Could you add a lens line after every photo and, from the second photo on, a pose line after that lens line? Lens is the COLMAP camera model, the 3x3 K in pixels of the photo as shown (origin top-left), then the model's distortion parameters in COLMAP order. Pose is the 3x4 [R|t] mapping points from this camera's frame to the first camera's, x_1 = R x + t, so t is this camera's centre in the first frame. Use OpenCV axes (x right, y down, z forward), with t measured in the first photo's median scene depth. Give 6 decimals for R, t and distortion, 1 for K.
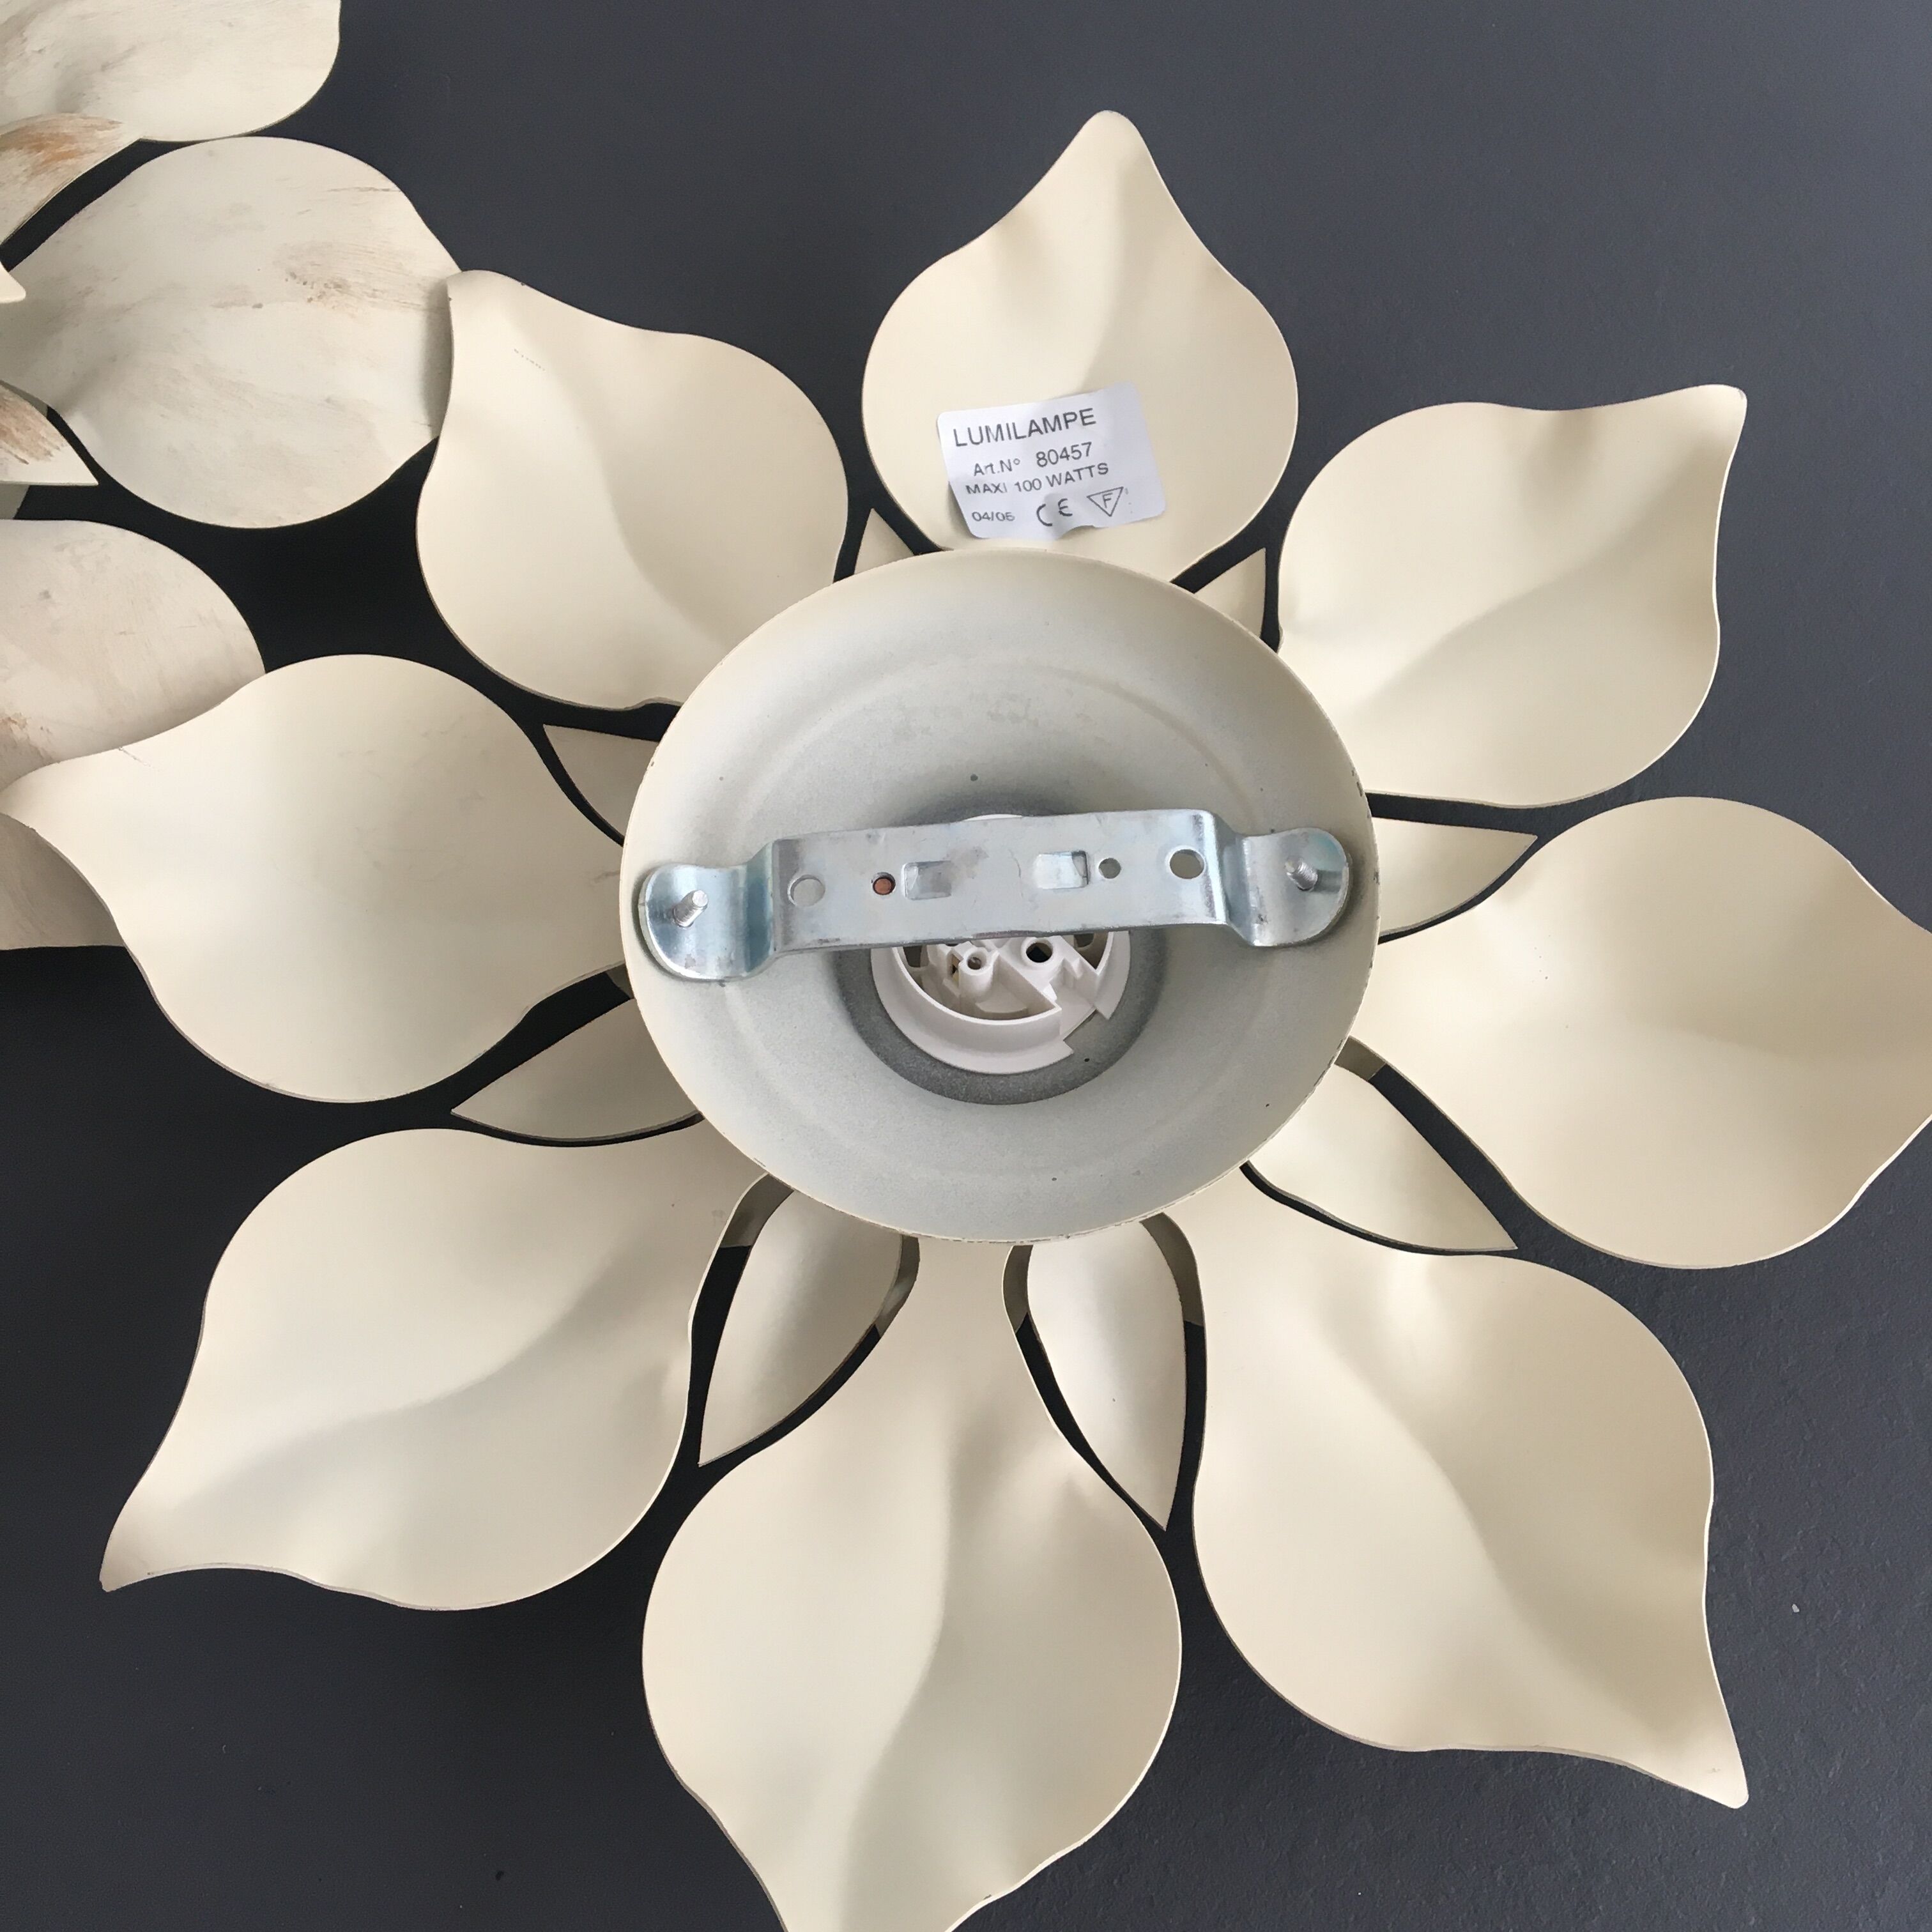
lens RADIAL K [[2393.3, 0, 960.6], [0, 2393.3, 971.5], [0, 0, 1]] dist [0.019429, 0.000000]
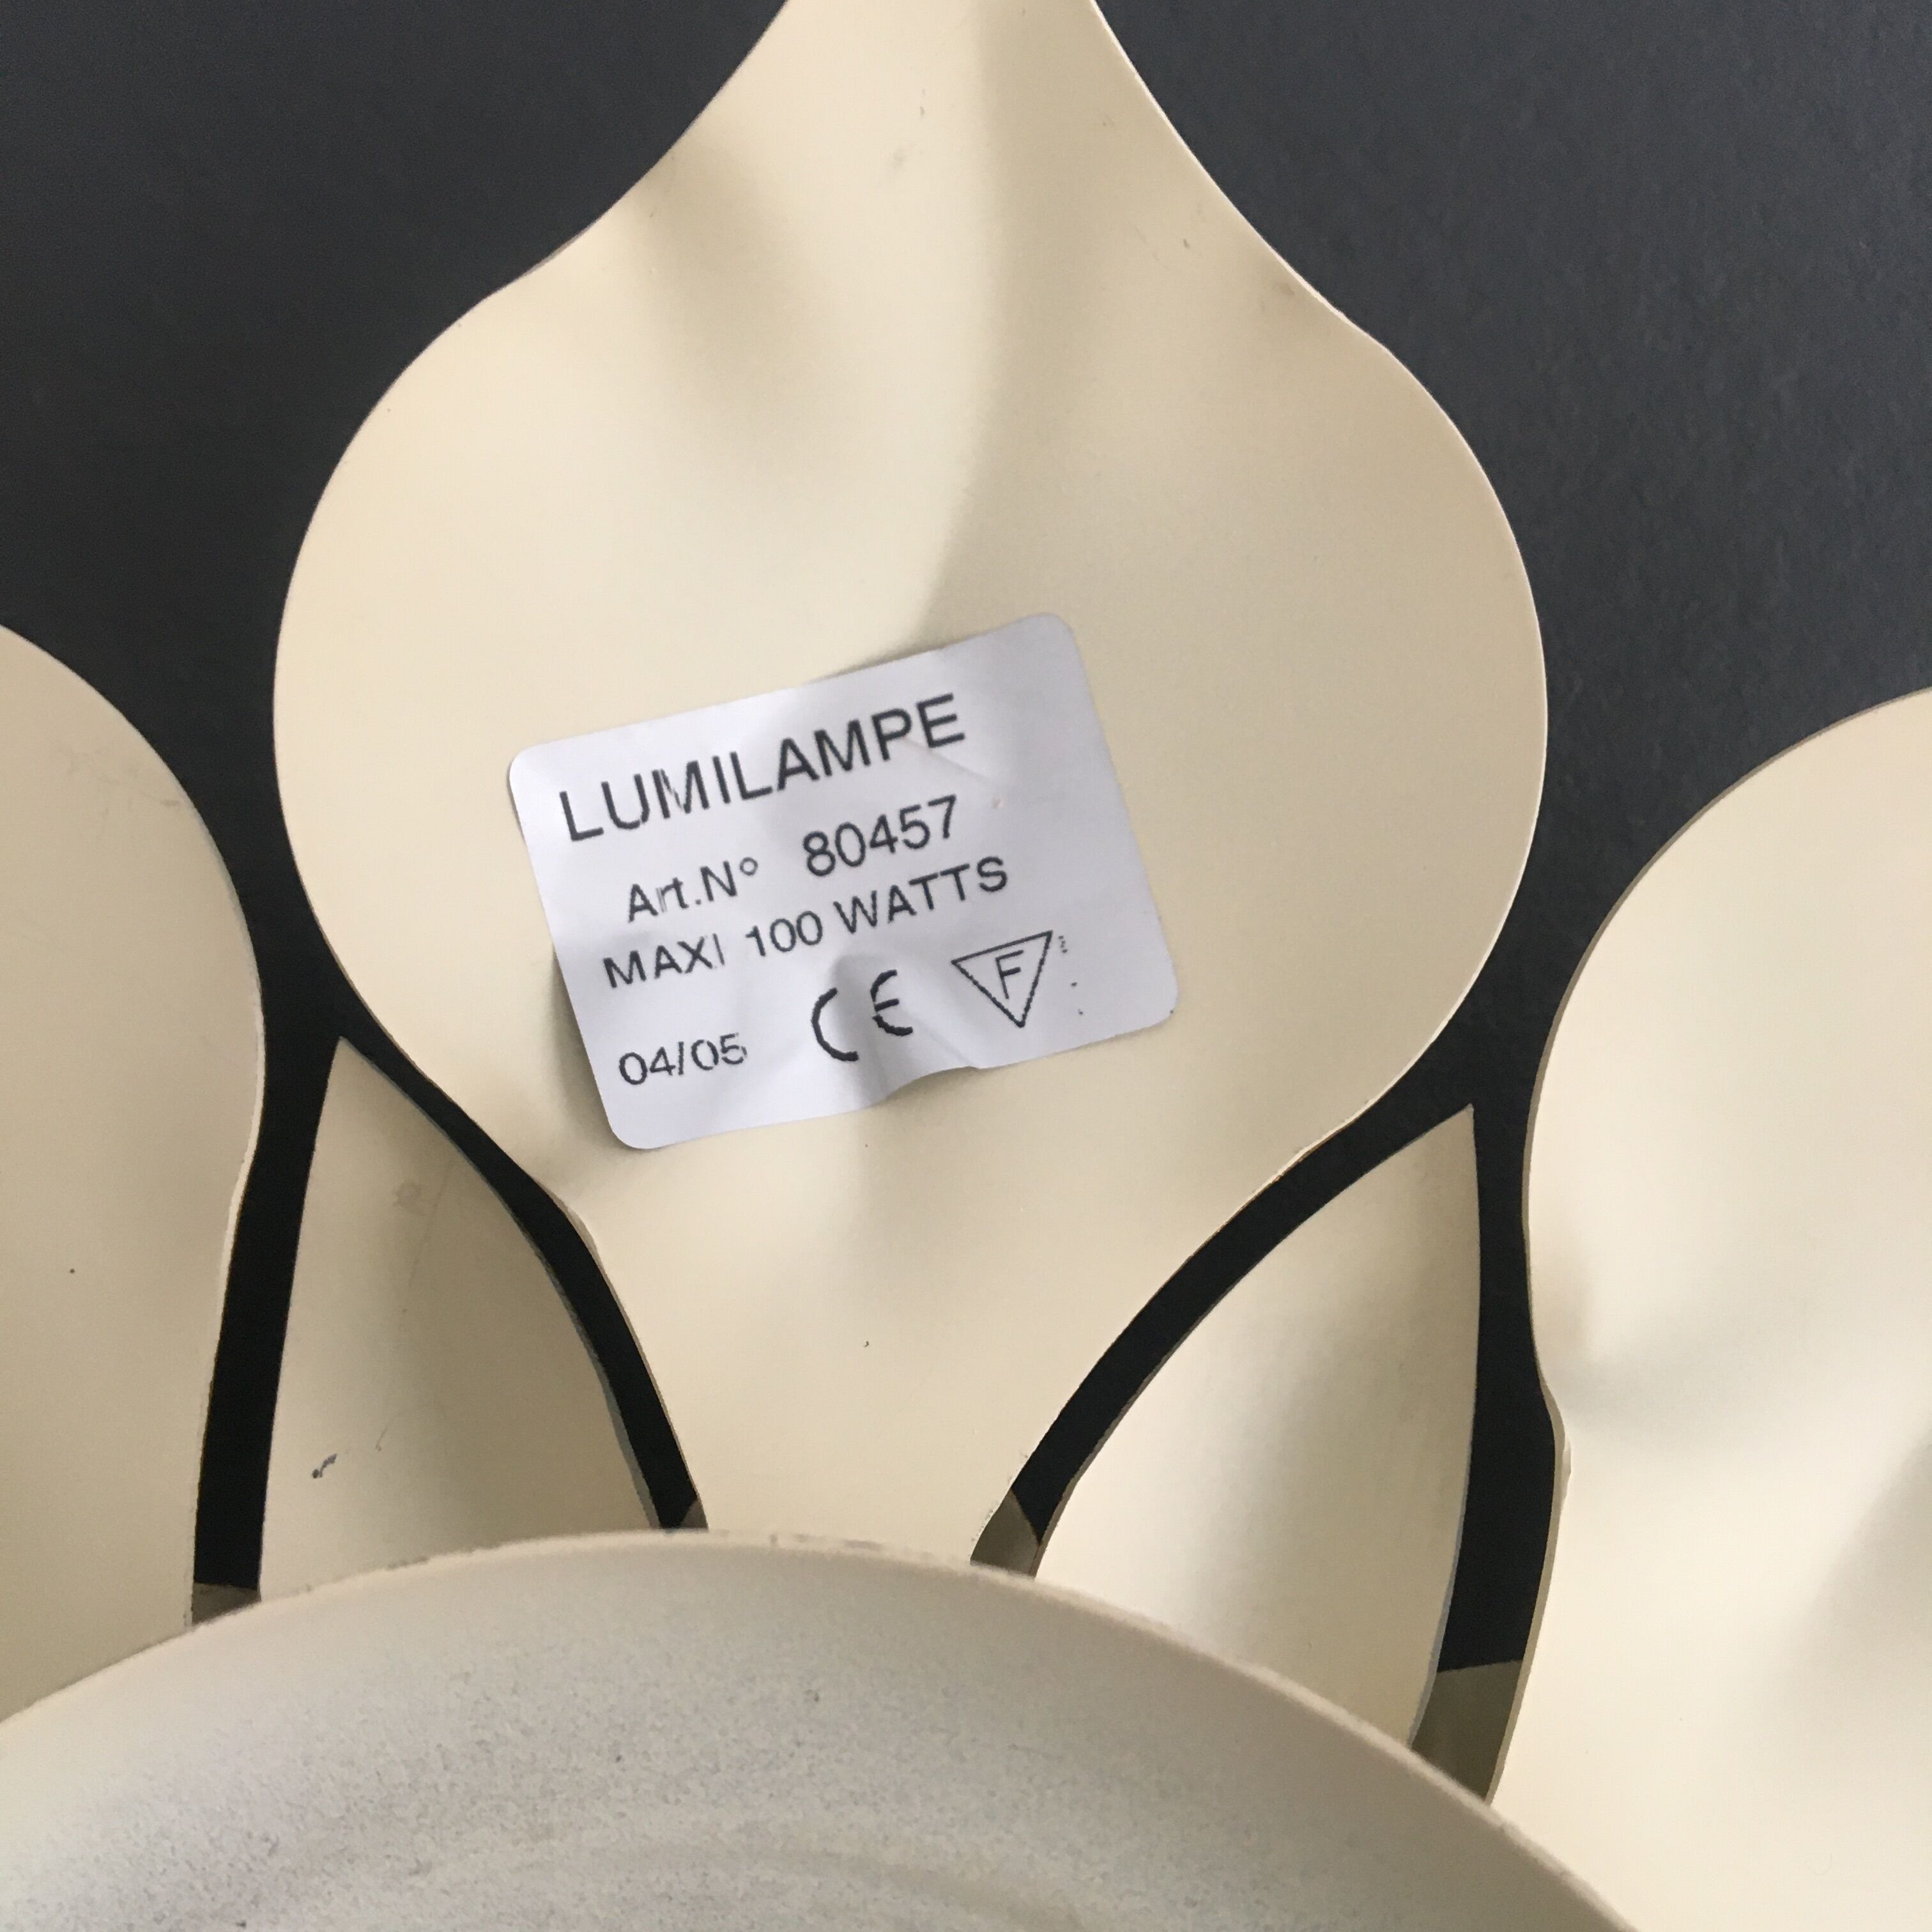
lens RADIAL K [[2393.3, 0, 976.9], [0, 2393.3, 959.5], [0, 0, 1]] dist [0.019429, 0.000000]
pose [[0.997708, -0.067308, 0.006956, 0.053747], [0.066451, 0.993996, 0.086930, -0.227918], [-0.012765, -0.086268, 0.996190, 0.646038]]
